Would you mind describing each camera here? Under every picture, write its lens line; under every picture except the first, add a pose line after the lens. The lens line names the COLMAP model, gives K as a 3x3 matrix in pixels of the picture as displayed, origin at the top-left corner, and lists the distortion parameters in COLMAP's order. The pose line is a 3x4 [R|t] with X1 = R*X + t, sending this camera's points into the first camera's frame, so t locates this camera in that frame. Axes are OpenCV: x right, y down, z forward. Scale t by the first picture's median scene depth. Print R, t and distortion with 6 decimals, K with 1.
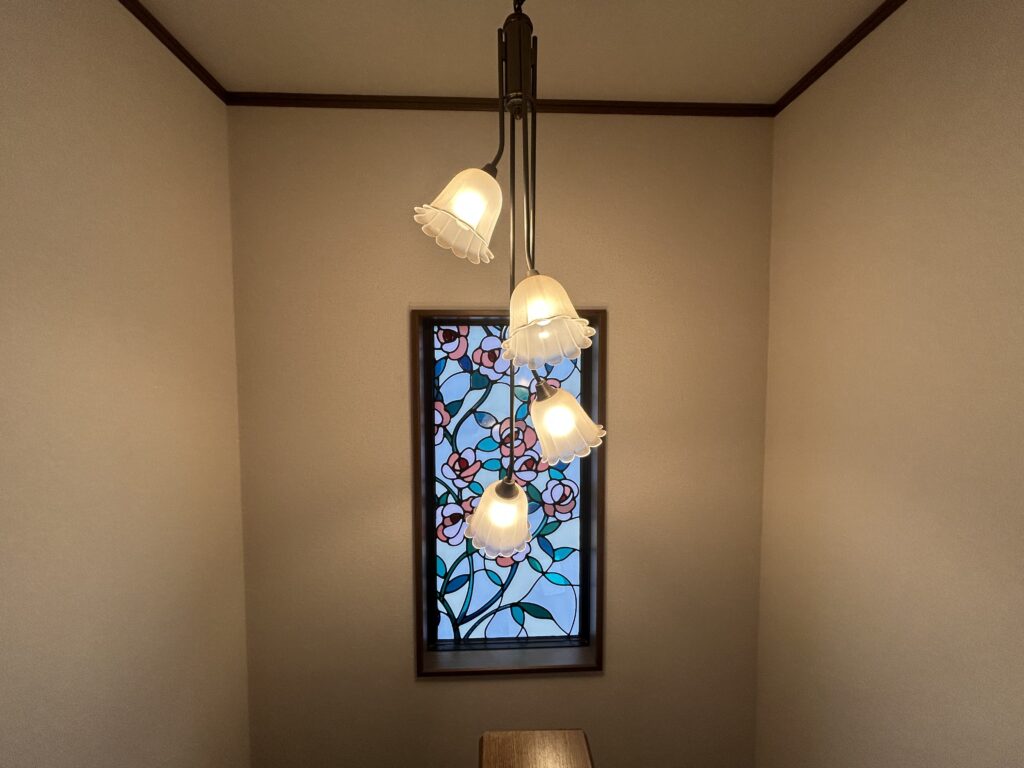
lens RADIAL K [[412.8, 0, 511.0], [0, 412.8, 389.0], [0, 0, 1]] dist [-0.002662, -0.001512]
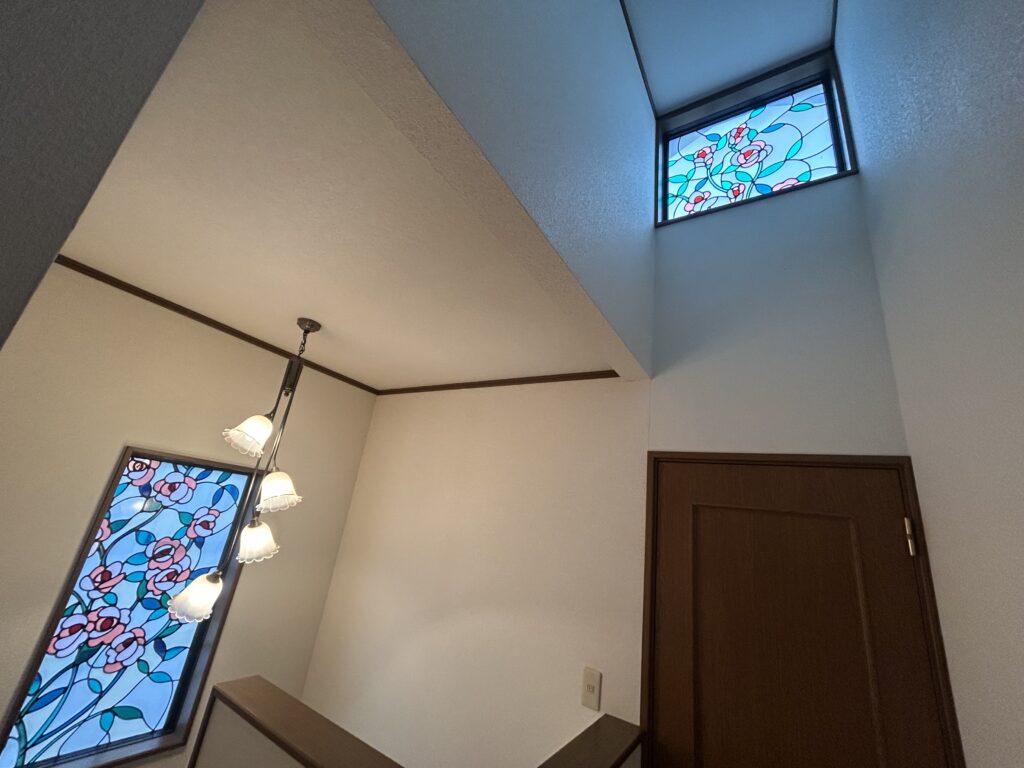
lens RADIAL K [[412.8, 0, 510.1], [0, 412.8, 380.3], [0, 0, 1]] dist [-0.002662, -0.001512]
pose [[0.562699, 0.345056, 0.751203, -0.540013], [-0.095177, 0.929718, -0.355761, -0.031454], [-0.821164, 0.128689, 0.555993, -0.675317]]
